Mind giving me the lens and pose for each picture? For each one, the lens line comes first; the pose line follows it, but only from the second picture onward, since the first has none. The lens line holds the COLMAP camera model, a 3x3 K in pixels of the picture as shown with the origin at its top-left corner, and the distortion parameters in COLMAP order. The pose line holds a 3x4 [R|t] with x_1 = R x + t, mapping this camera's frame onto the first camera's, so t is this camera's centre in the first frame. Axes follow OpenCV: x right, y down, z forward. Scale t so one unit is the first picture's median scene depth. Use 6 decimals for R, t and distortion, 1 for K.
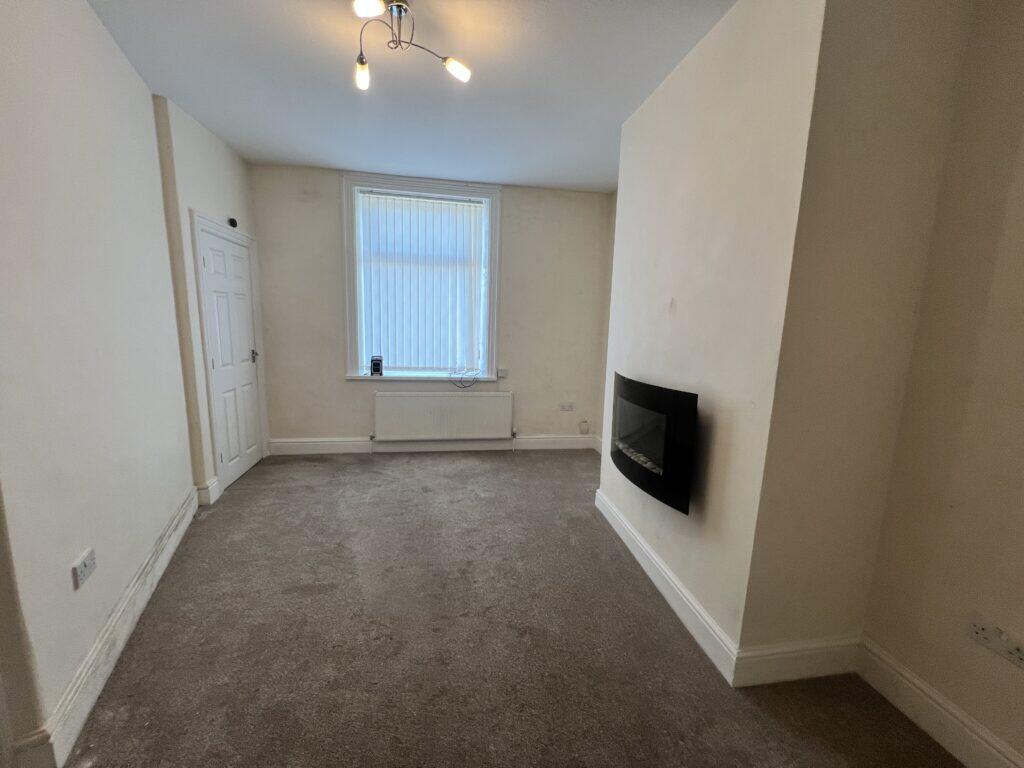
lens RADIAL K [[409.5, 0, 512.0], [0, 409.5, 384.0], [0, 0, 1]] dist [-0.000953, -0.000119]
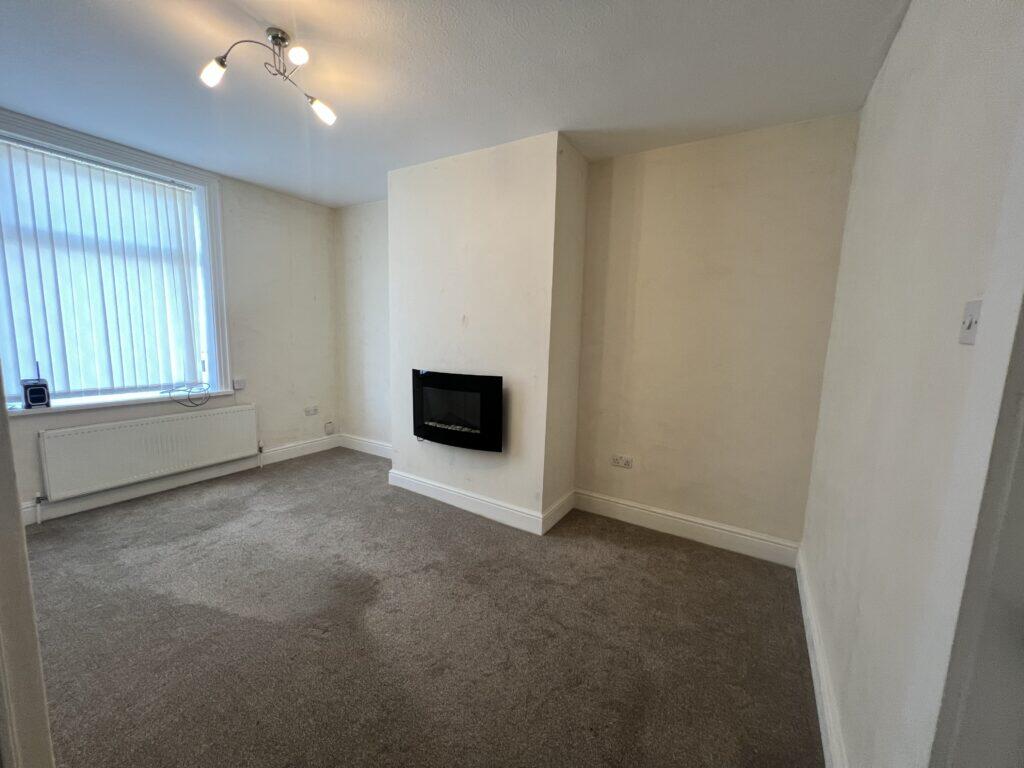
lens RADIAL K [[409.5, 0, 512.0], [0, 409.5, 384.0], [0, 0, 1]] dist [-0.000953, -0.000119]
pose [[0.648177, -0.108574, 0.753710, -0.328886], [0.106841, 0.992959, 0.051157, -0.010556], [-0.753958, 0.047368, 0.655213, -0.043609]]
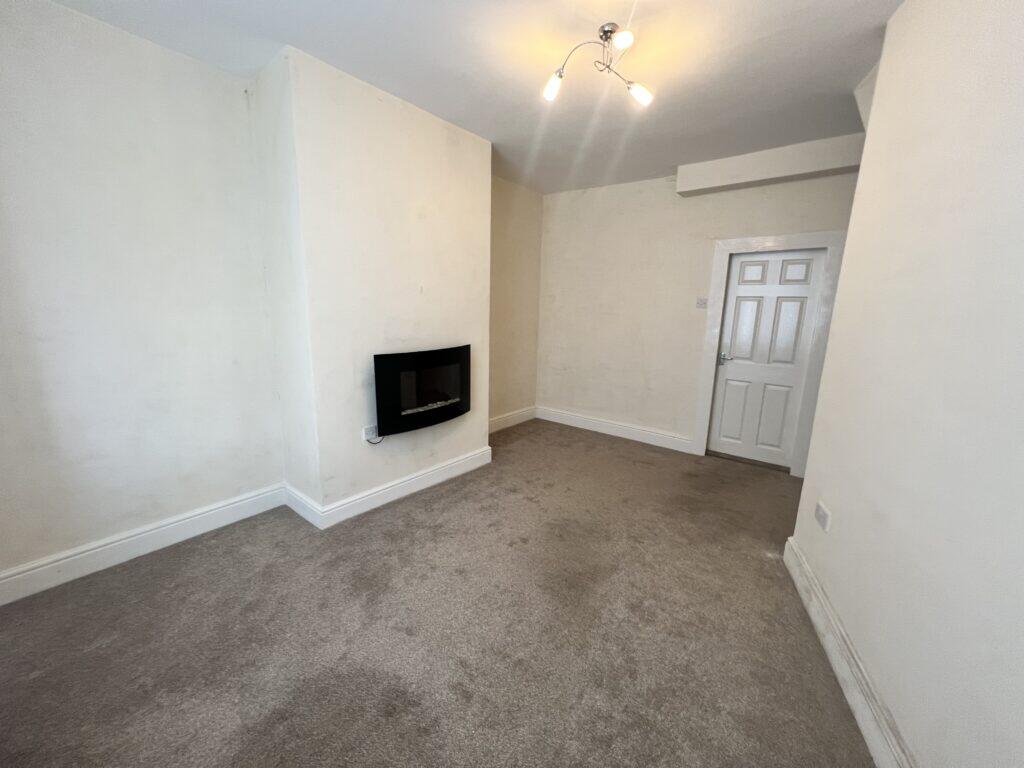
lens RADIAL K [[396.5, 0, 512.0], [0, 396.5, 384.0], [0, 0, 1]] dist [0.031731, 0.000014]
pose [[-0.664395, -0.175027, 0.726598, -0.445457], [0.089106, 0.946707, 0.309526, -0.150953], [-0.742051, 0.270392, -0.613391, 0.874861]]
